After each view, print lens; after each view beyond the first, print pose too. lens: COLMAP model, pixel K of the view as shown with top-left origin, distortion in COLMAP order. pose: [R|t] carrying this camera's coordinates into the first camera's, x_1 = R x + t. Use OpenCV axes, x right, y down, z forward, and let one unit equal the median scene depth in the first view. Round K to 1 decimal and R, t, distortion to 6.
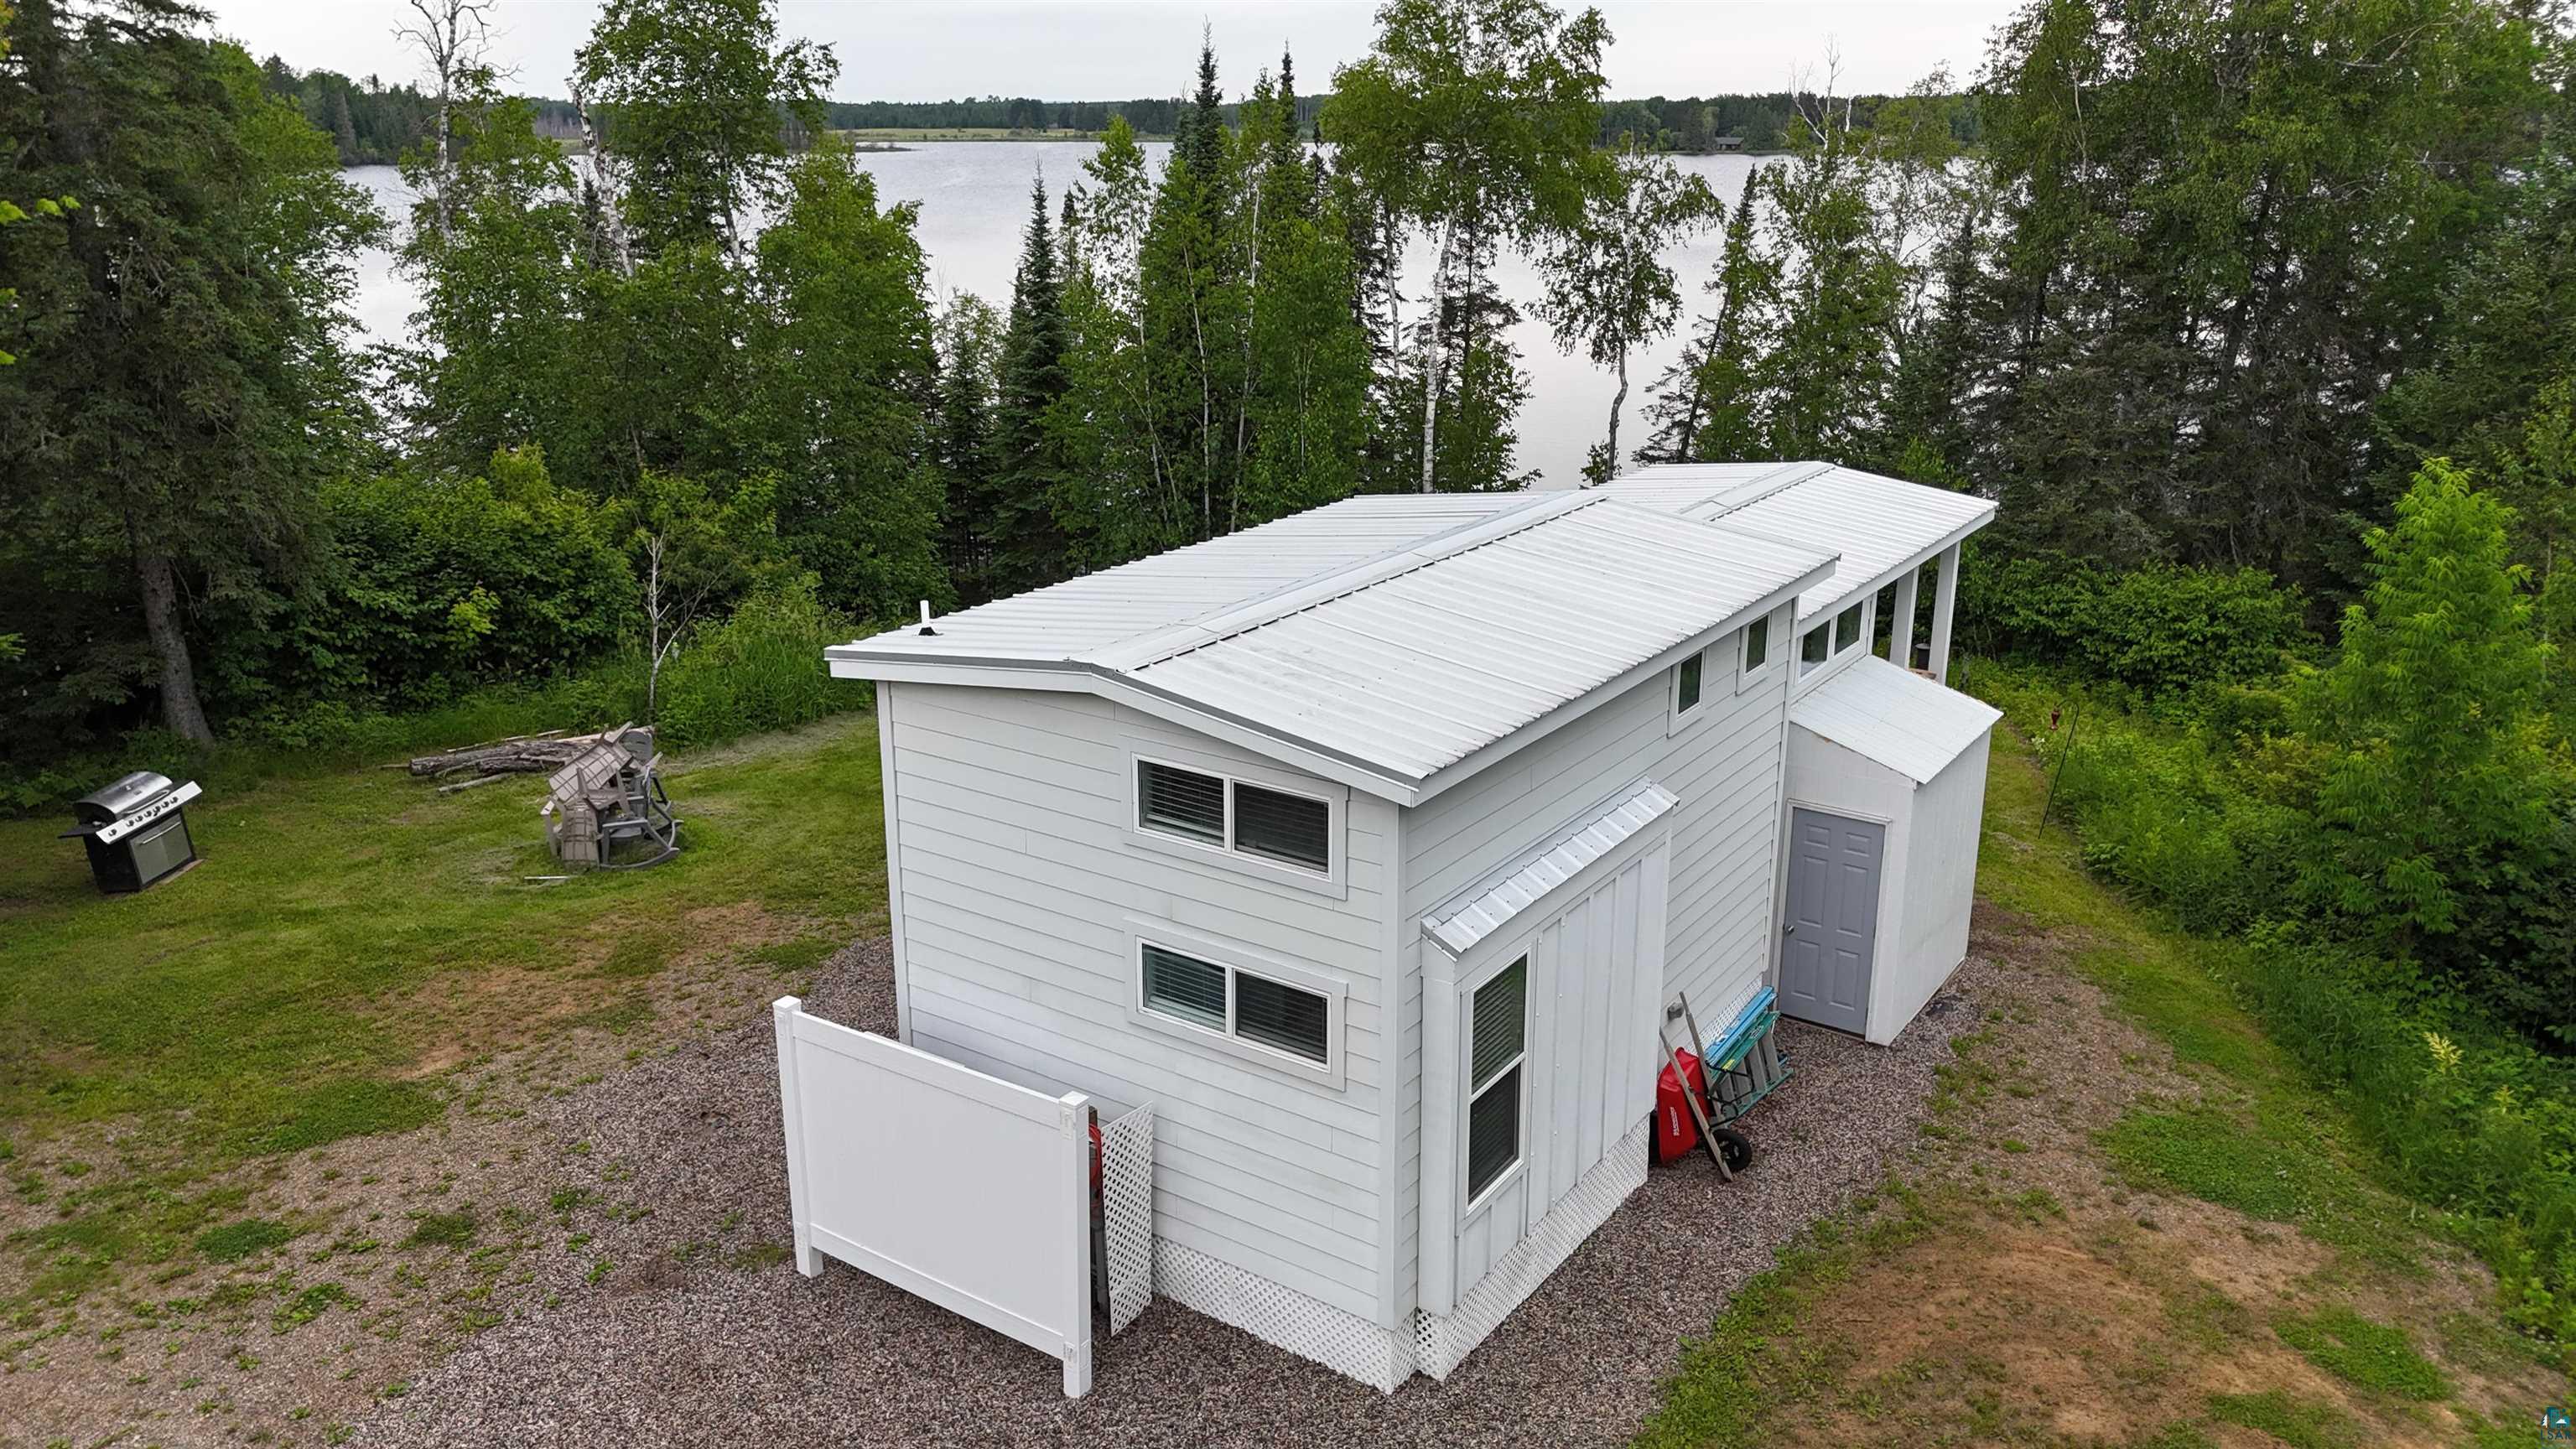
lens RADIAL K [[1877.4, 0, 1308.1], [0, 1877.4, 722.0], [0, 0, 1]] dist [0.067901, -0.054484]
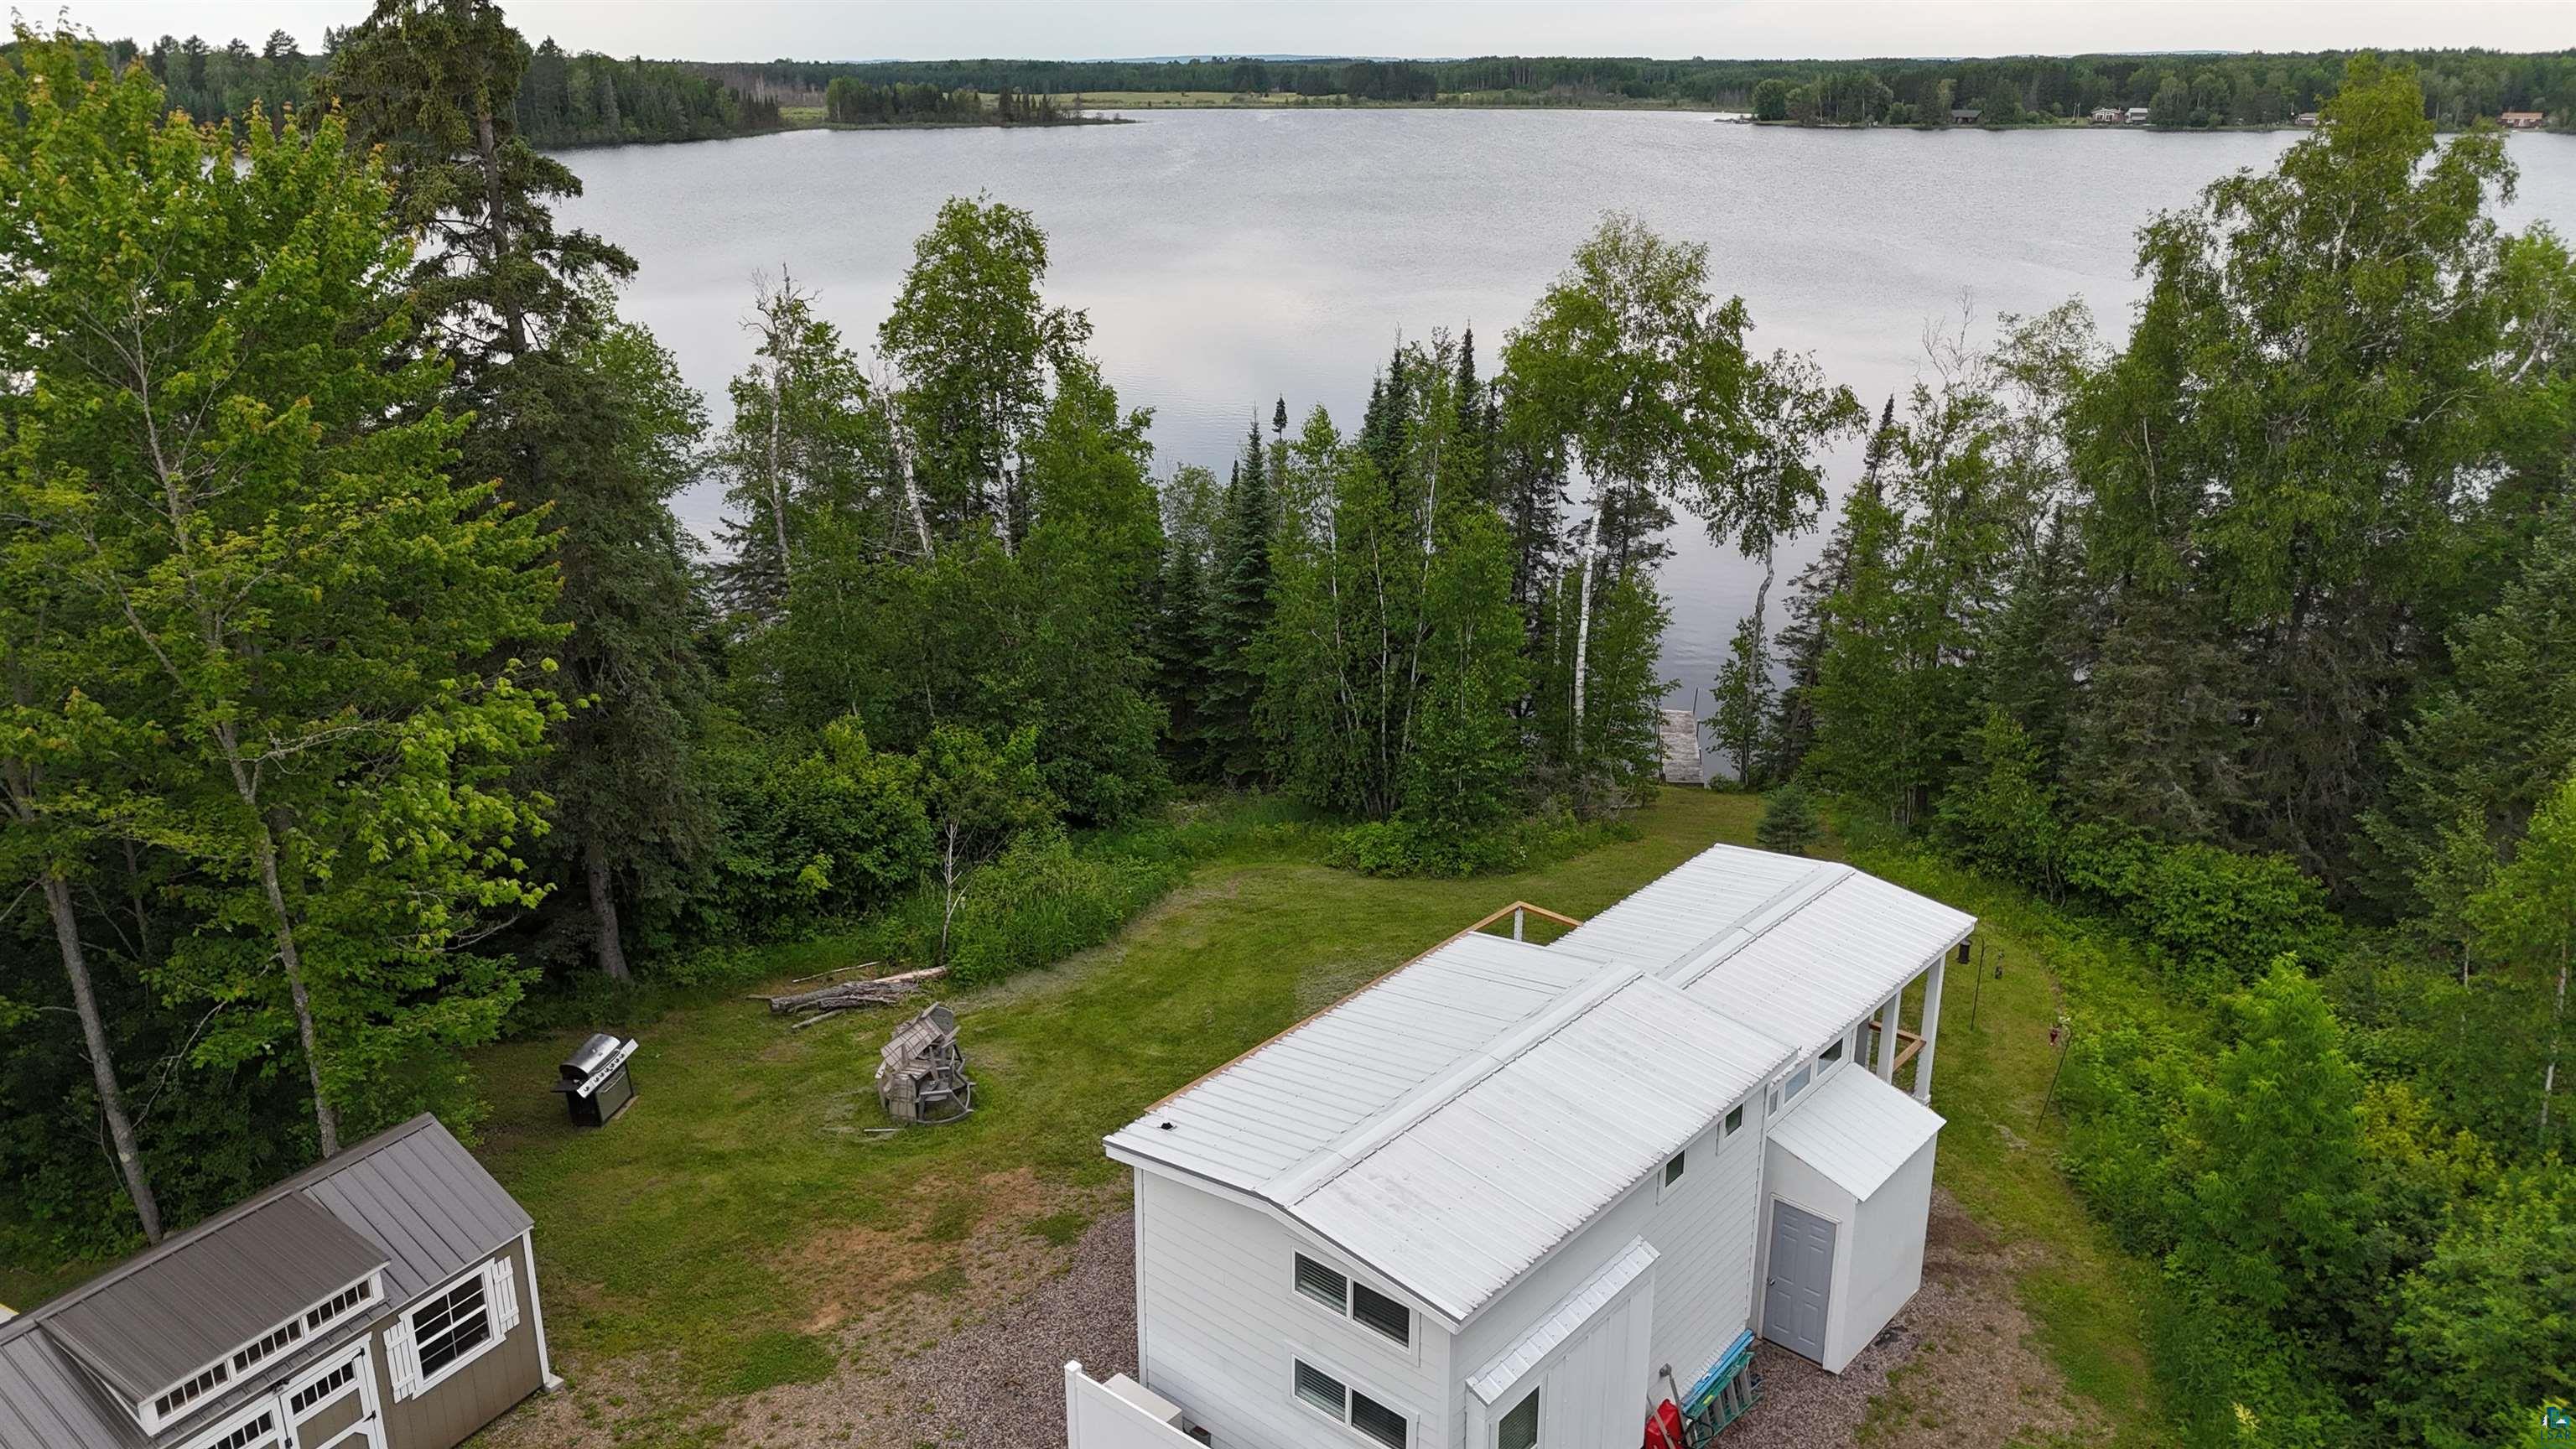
lens RADIAL K [[1877.4, 0, 1310.4], [0, 1877.4, 731.5], [0, 0, 1]] dist [0.067901, -0.054484]
pose [[0.993925, 0.036260, -0.103919, 0.038239], [-0.033322, 0.998998, 0.029863, -0.246437], [0.104898, -0.026219, 0.994137, -0.305325]]
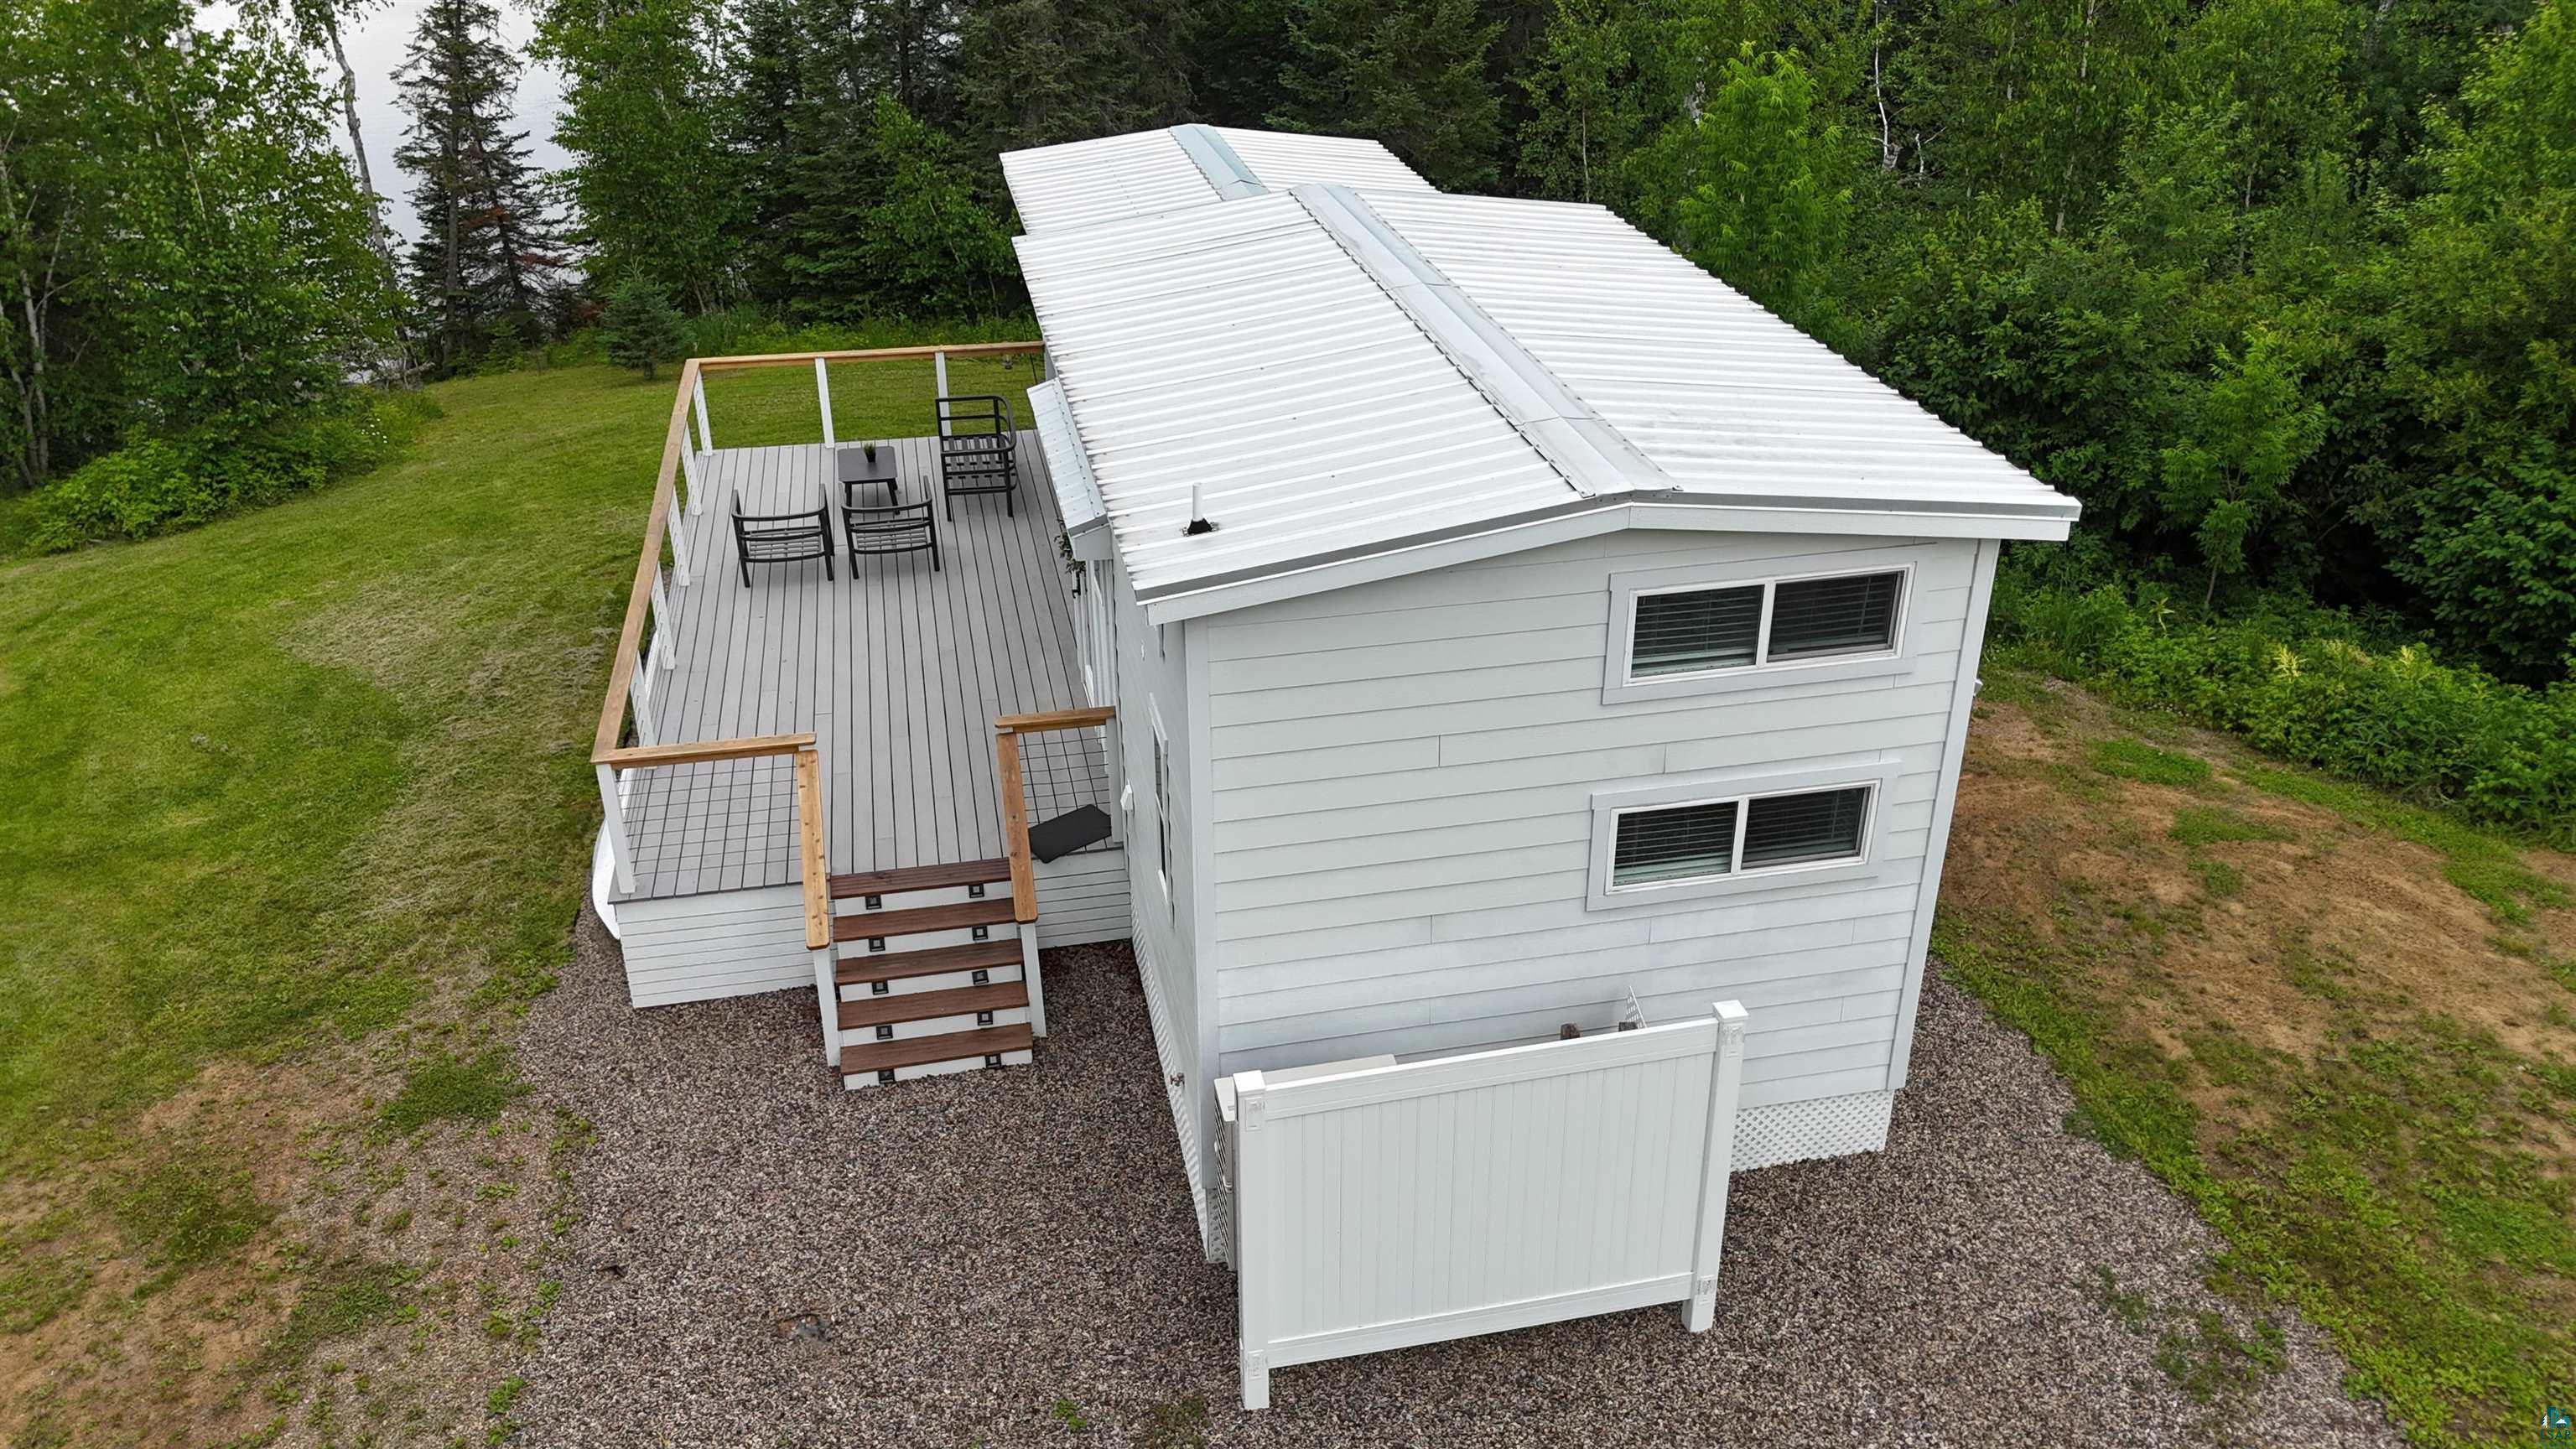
lens RADIAL K [[1877.4, 0, 1283.1], [0, 1877.4, 732.2], [0, 0, 1]] dist [0.067901, -0.054484]
pose [[0.694366, -0.340163, 0.634149, -0.376889], [0.221867, 0.939492, 0.261017, -0.087476], [-0.684566, -0.040545, 0.727823, 0.273812]]
